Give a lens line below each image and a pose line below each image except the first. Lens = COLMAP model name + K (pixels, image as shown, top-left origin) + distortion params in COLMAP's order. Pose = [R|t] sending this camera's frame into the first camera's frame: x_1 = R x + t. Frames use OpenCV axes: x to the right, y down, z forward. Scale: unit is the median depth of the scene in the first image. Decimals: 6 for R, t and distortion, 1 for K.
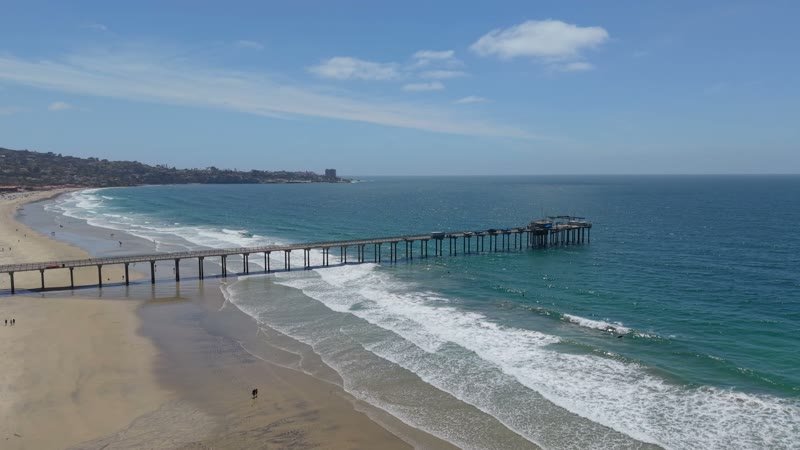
lens RADIAL K [[567.6, 0, 399.4], [0, 567.6, 240.8], [0, 0, 1]] dist [0.031240, -0.035455]
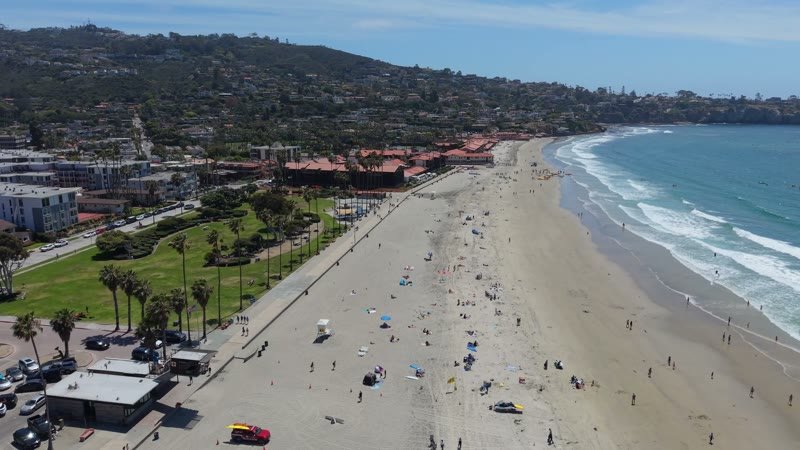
lens RADIAL K [[567.6, 0, 399.4], [0, 567.6, 240.8], [0, 0, 1]] dist [0.031240, -0.035455]
pose [[0.831294, 0.138604, -0.538275, -0.275191], [-0.070448, 0.986874, 0.145318, -0.050942], [0.551351, -0.082882, 0.830146, 0.407929]]
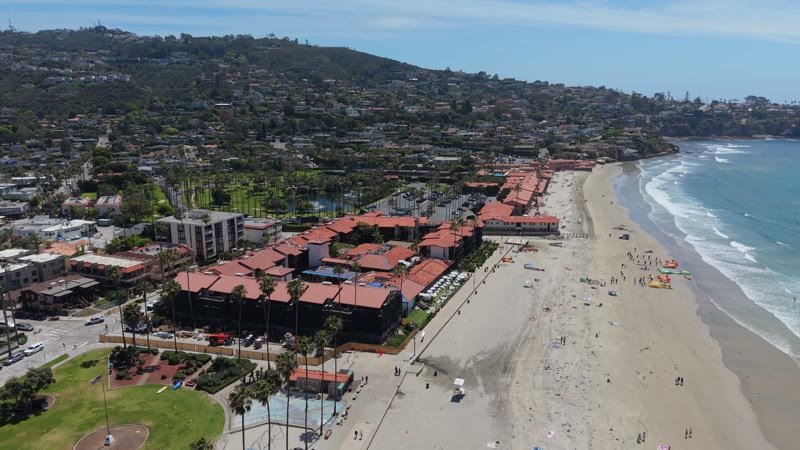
lens RADIAL K [[567.6, 0, 399.4], [0, 567.6, 240.8], [0, 0, 1]] dist [0.031240, -0.035455]
pose [[0.798642, 0.148974, -0.583076, -0.309411], [-0.075858, 0.986069, 0.148034, -0.063879], [0.597006, -0.073995, 0.798817, 0.465501]]
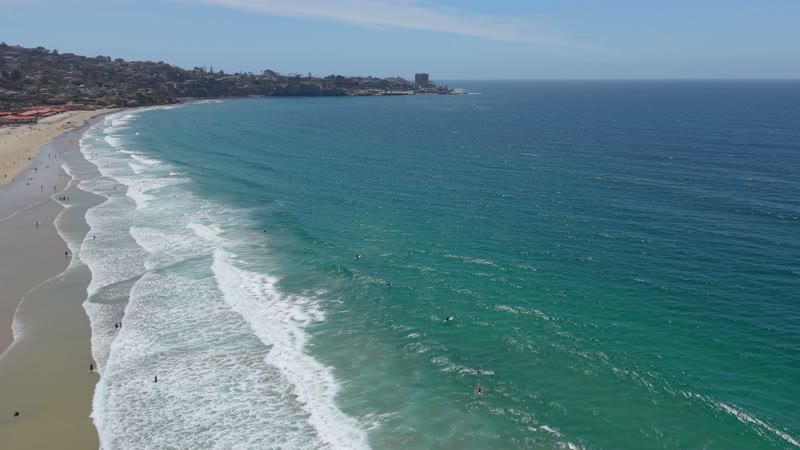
lens RADIAL K [[567.6, 0, 399.4], [0, 567.6, 240.8], [0, 0, 1]] dist [0.031240, -0.035455]
pose [[0.999861, 0.006703, -0.015275, -0.176334], [-0.004148, 0.986860, 0.161526, -0.040566], [0.016157, -0.161441, 0.986750, 0.305566]]
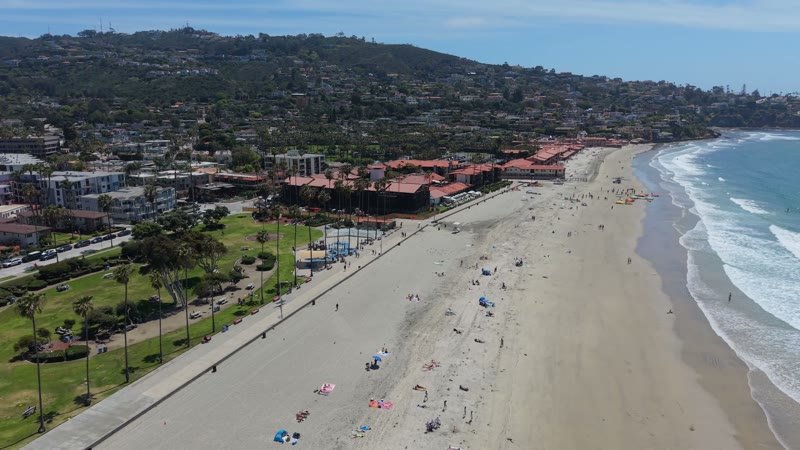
lens RADIAL K [[567.6, 0, 399.4], [0, 567.6, 240.8], [0, 0, 1]] dist [0.031240, -0.035455]
pose [[0.728330, 0.170092, -0.663780, -0.282164], [-0.086503, 0.983775, 0.157176, -0.054546], [0.679745, -0.057057, 0.731226, 0.439840]]
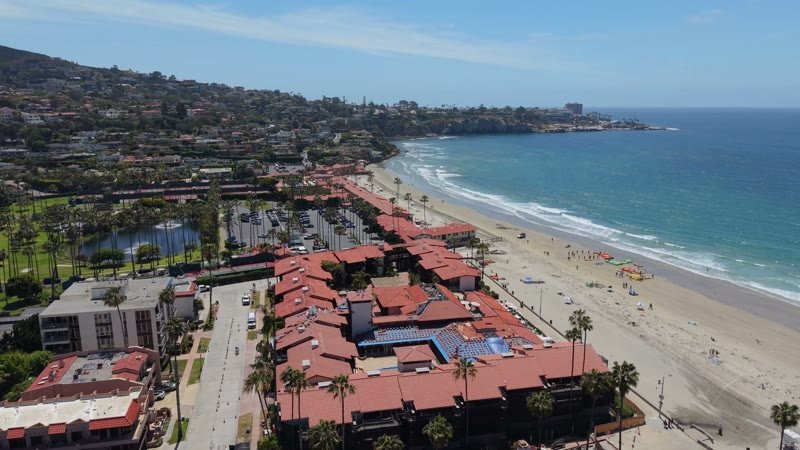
lens RADIAL K [[567.6, 0, 399.4], [0, 567.6, 240.8], [0, 0, 1]] dist [0.031240, -0.035455]
pose [[0.999004, 0.012831, -0.042741, -0.359857], [-0.007767, 0.993148, 0.116608, -0.063462], [0.043945, -0.116159, 0.992258, 0.466698]]
